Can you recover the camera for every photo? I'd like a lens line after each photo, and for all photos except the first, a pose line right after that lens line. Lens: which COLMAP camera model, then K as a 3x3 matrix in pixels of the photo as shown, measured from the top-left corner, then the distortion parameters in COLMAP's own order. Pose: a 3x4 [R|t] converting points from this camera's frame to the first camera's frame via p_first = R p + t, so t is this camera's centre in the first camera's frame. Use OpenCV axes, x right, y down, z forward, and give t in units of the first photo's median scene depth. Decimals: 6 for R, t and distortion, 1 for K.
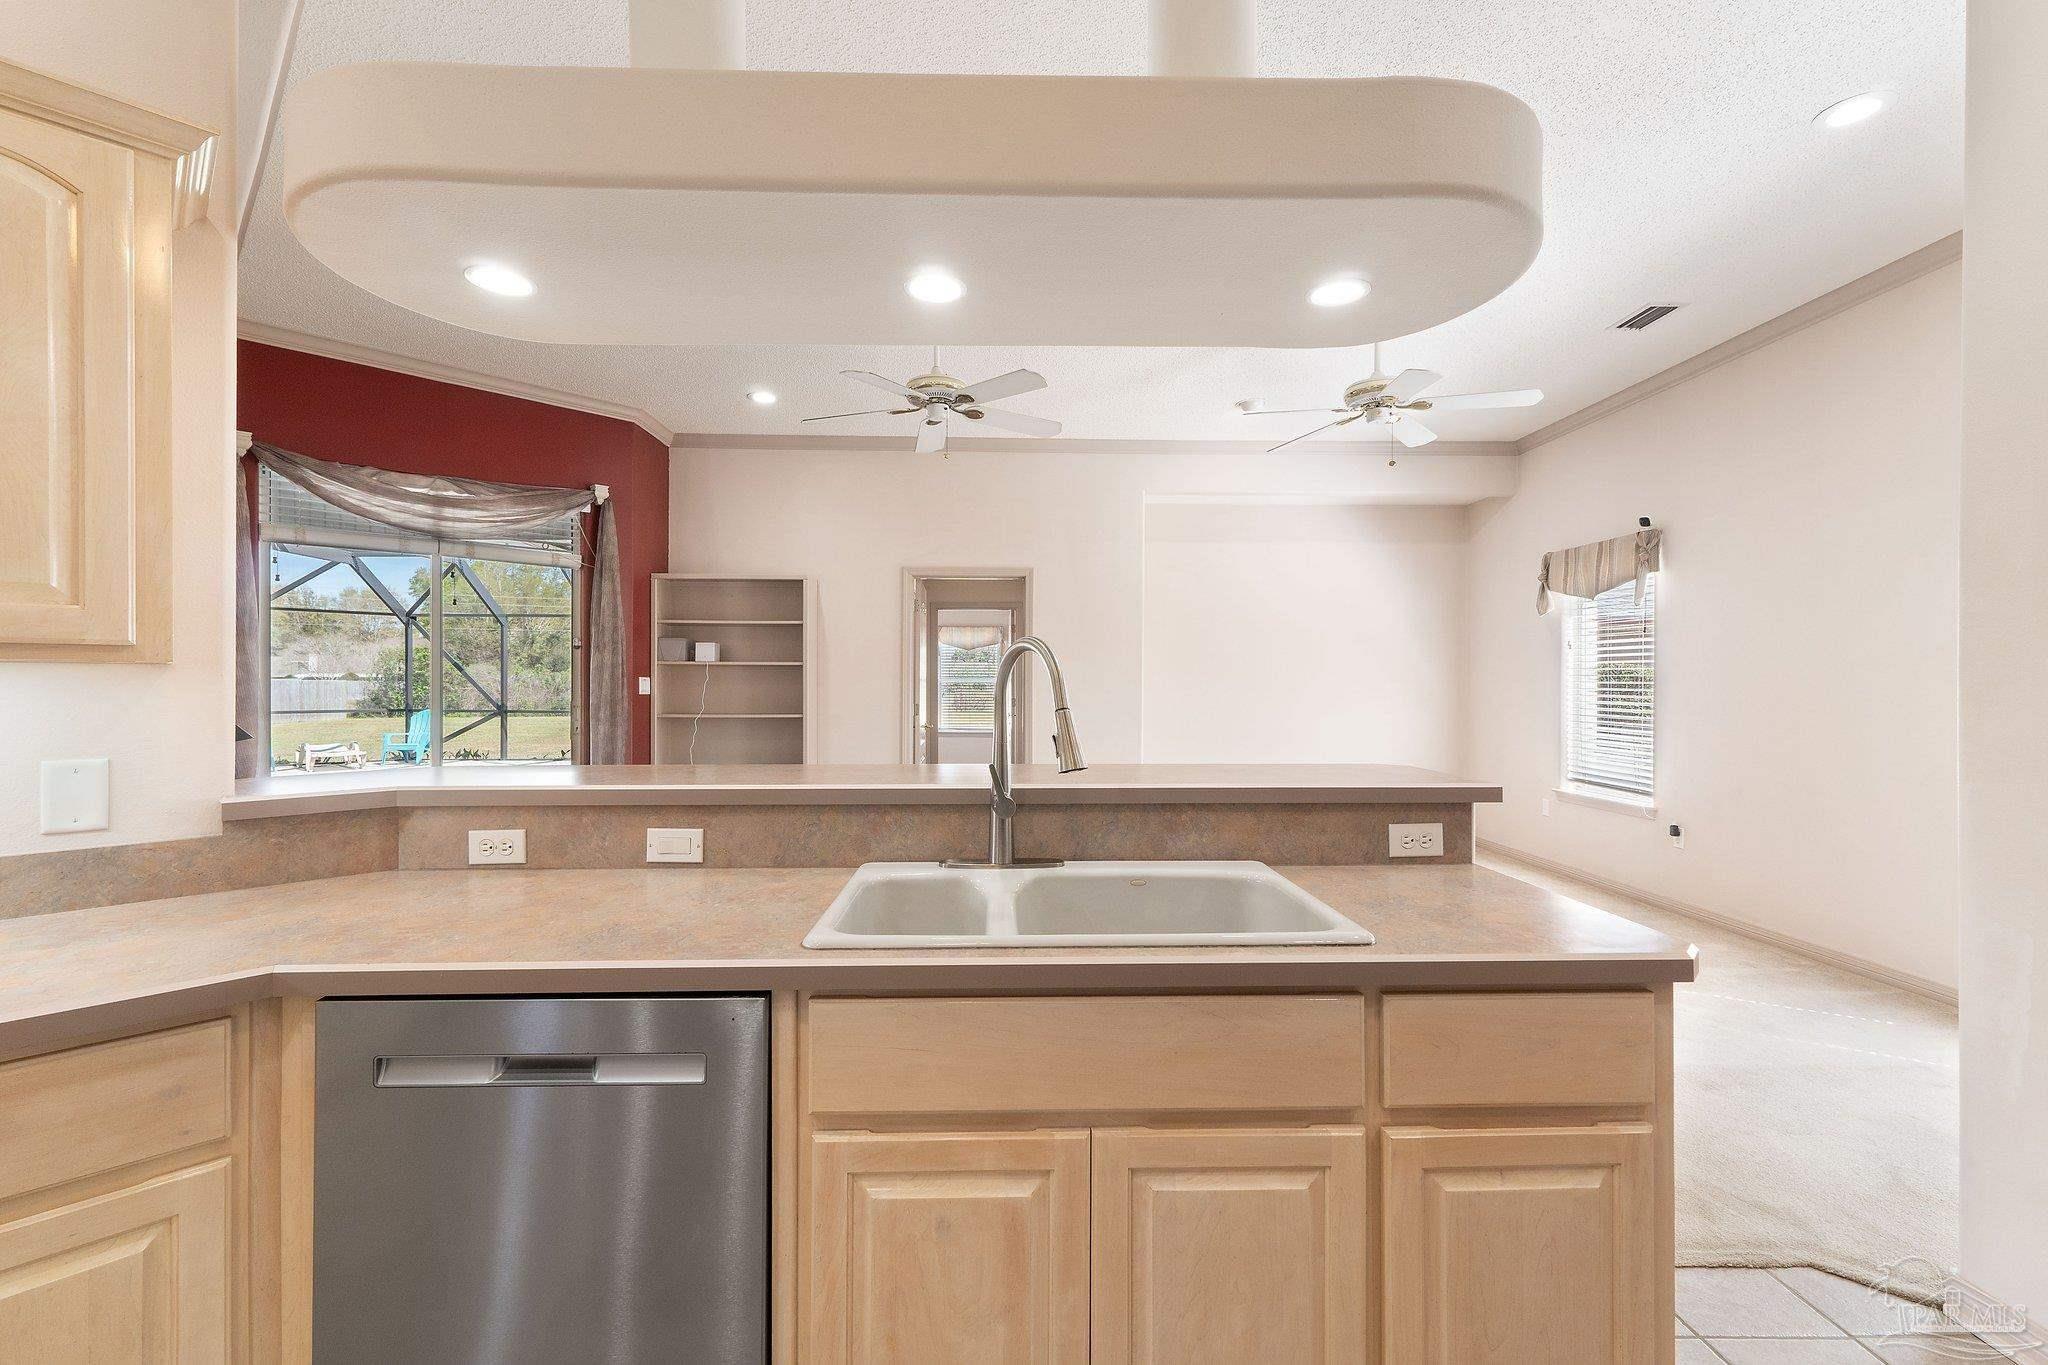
lens RADIAL K [[852.1, 0, 1029.6], [0, 852.1, 689.8], [0, 0, 1]] dist [0.003093, 0.000373]
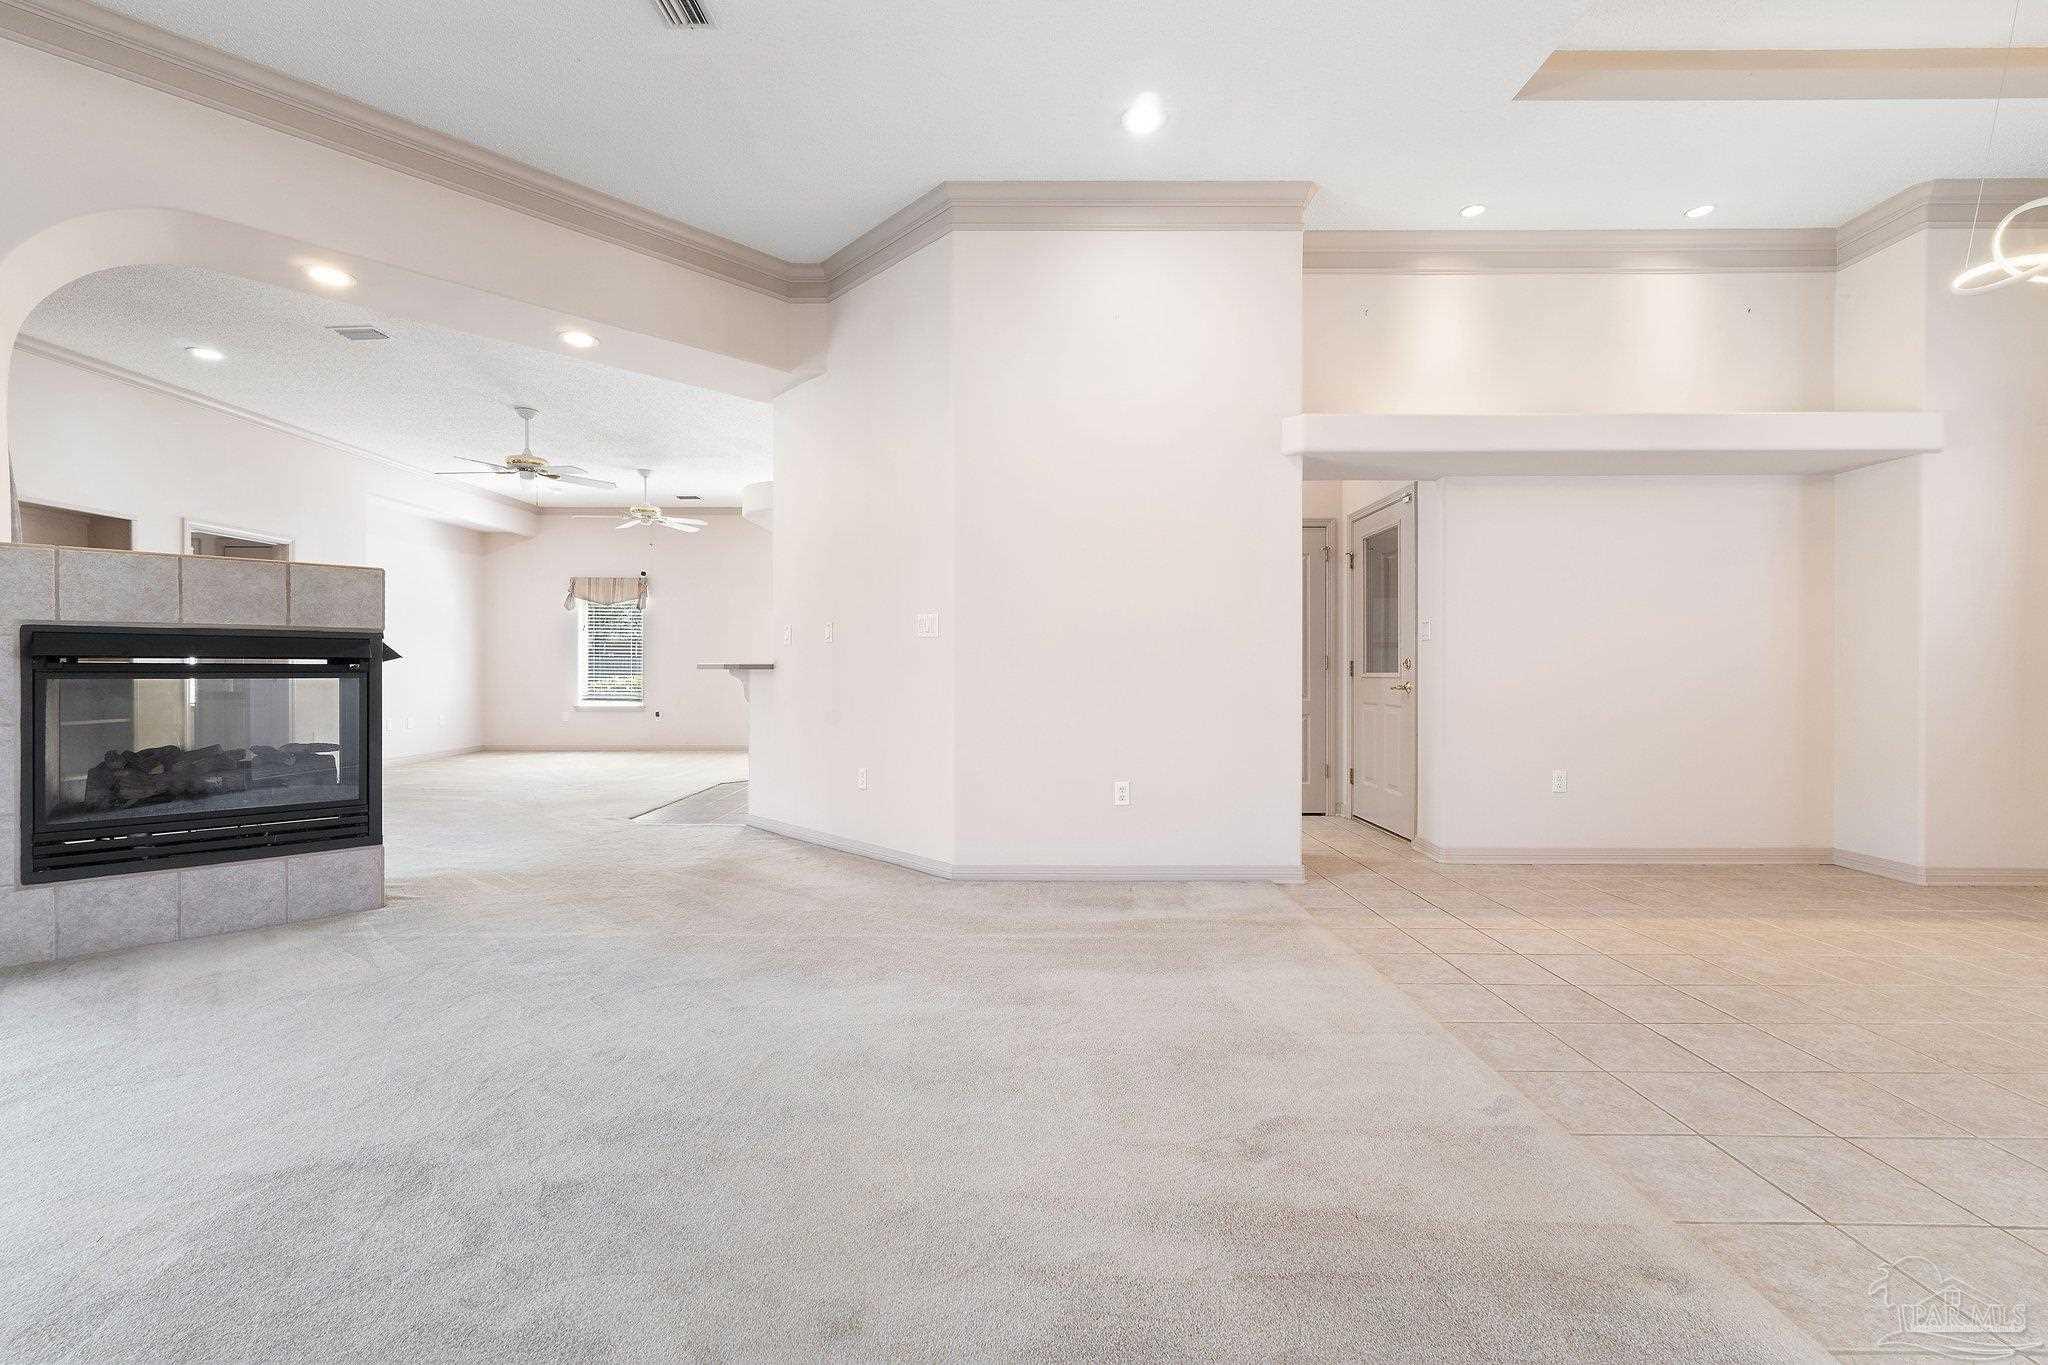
lens RADIAL K [[852.1, 0, 1021.0], [0, 852.1, 677.0], [0, 0, 1]] dist [0.003093, 0.000373]
pose [[0.033059, -0.008335, 0.999419, -1.399220], [0.003416, 0.999960, 0.008227, 0.050444], [-0.999448, 0.003142, 0.033086, -0.027880]]
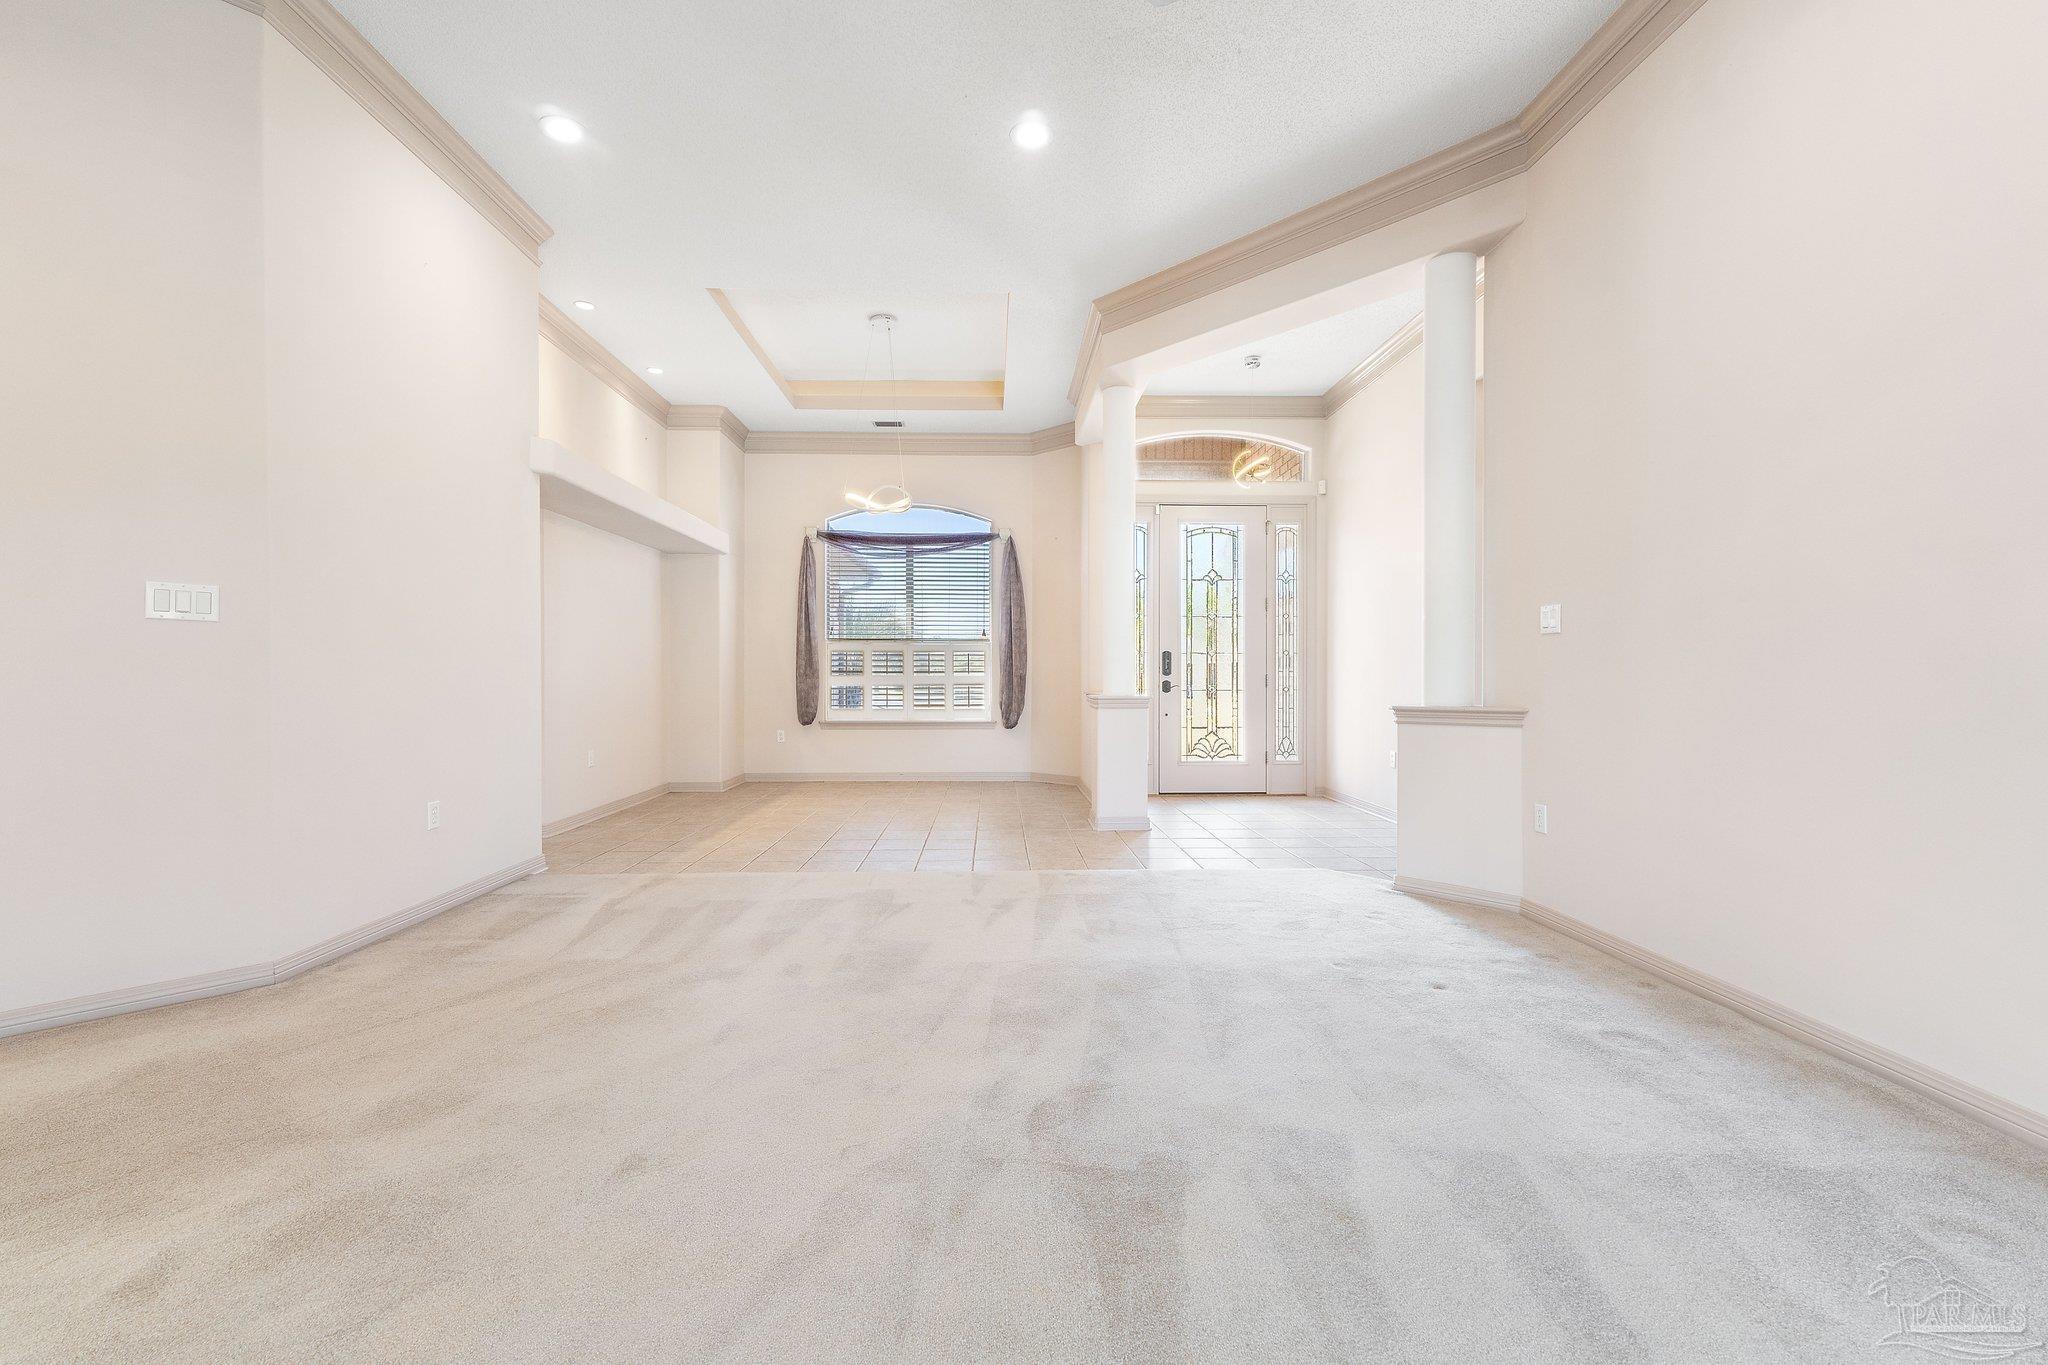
lens RADIAL K [[852.1, 0, 1017.7], [0, 852.1, 683.2], [0, 0, 1]] dist [0.003093, 0.000373]
pose [[-0.999990, -0.003531, -0.002623, -1.058482], [-0.003571, 0.999877, 0.015247, 0.046270], [0.002569, 0.015256, -0.999880, 0.631051]]
